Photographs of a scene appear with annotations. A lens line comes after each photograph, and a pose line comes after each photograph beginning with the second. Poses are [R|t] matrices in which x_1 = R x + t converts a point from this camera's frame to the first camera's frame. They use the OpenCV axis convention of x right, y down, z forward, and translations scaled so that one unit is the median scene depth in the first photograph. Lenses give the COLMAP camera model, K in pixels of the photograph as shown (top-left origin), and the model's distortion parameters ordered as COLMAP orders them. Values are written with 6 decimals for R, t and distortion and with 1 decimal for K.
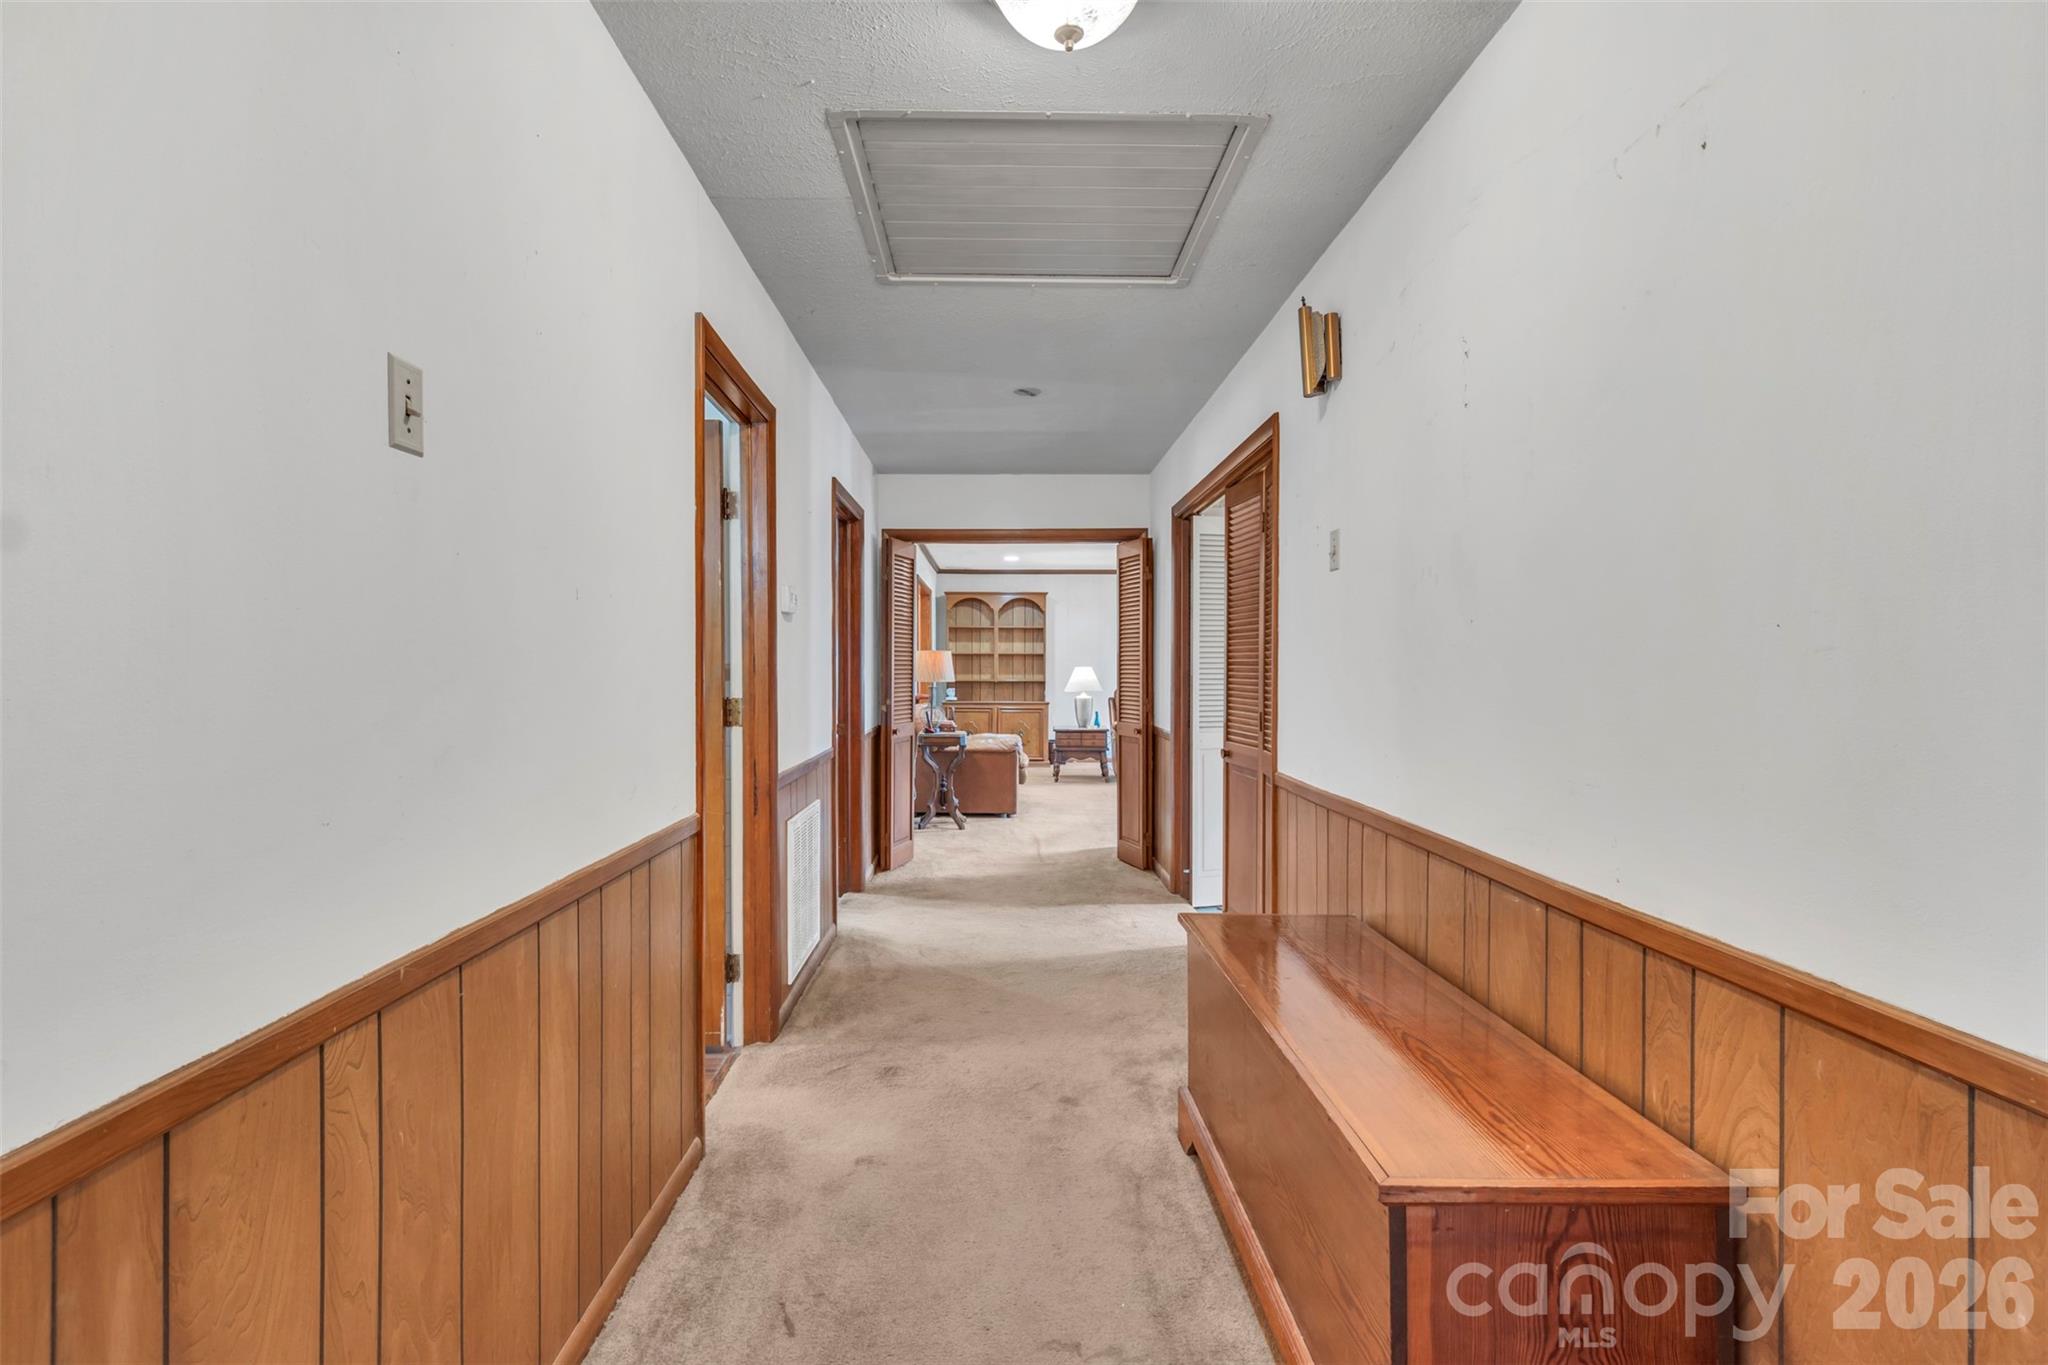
lens RADIAL K [[987.3, 0, 1023.4], [0, 987.3, 676.1], [0, 0, 1]] dist [0.001434, -0.000437]
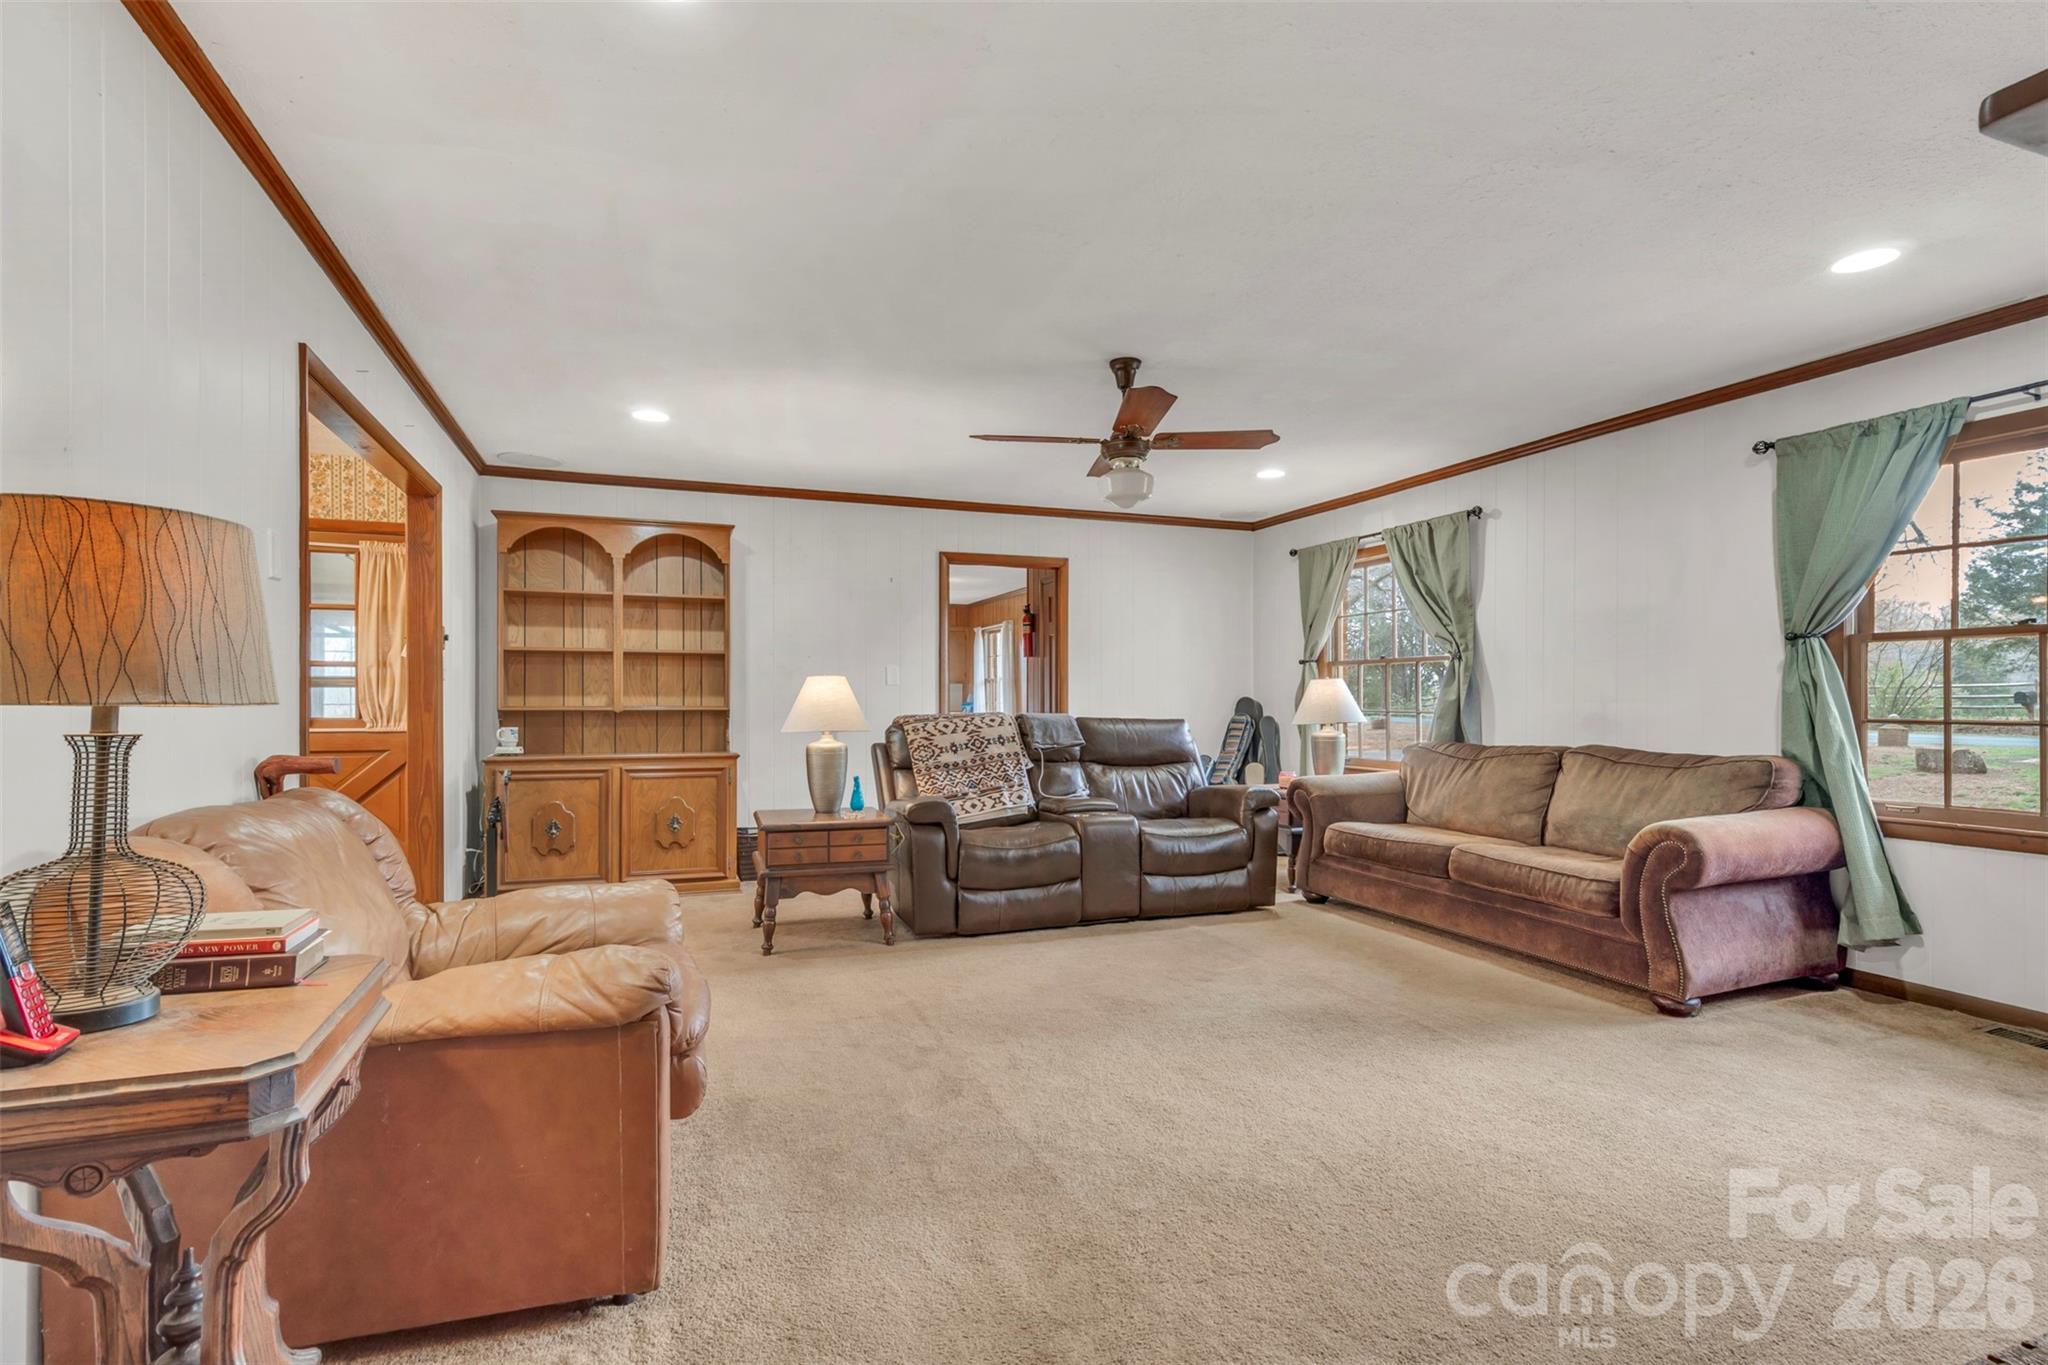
lens RADIAL K [[987.3, 0, 1029.9], [0, 987.3, 697.8], [0, 0, 1]] dist [0.001434, -0.000437]
pose [[0.941745, -0.003078, 0.336315, -0.001666], [0.005402, 0.999968, -0.005974, 0.002930], [-0.336285, 0.007443, 0.941731, 0.497115]]
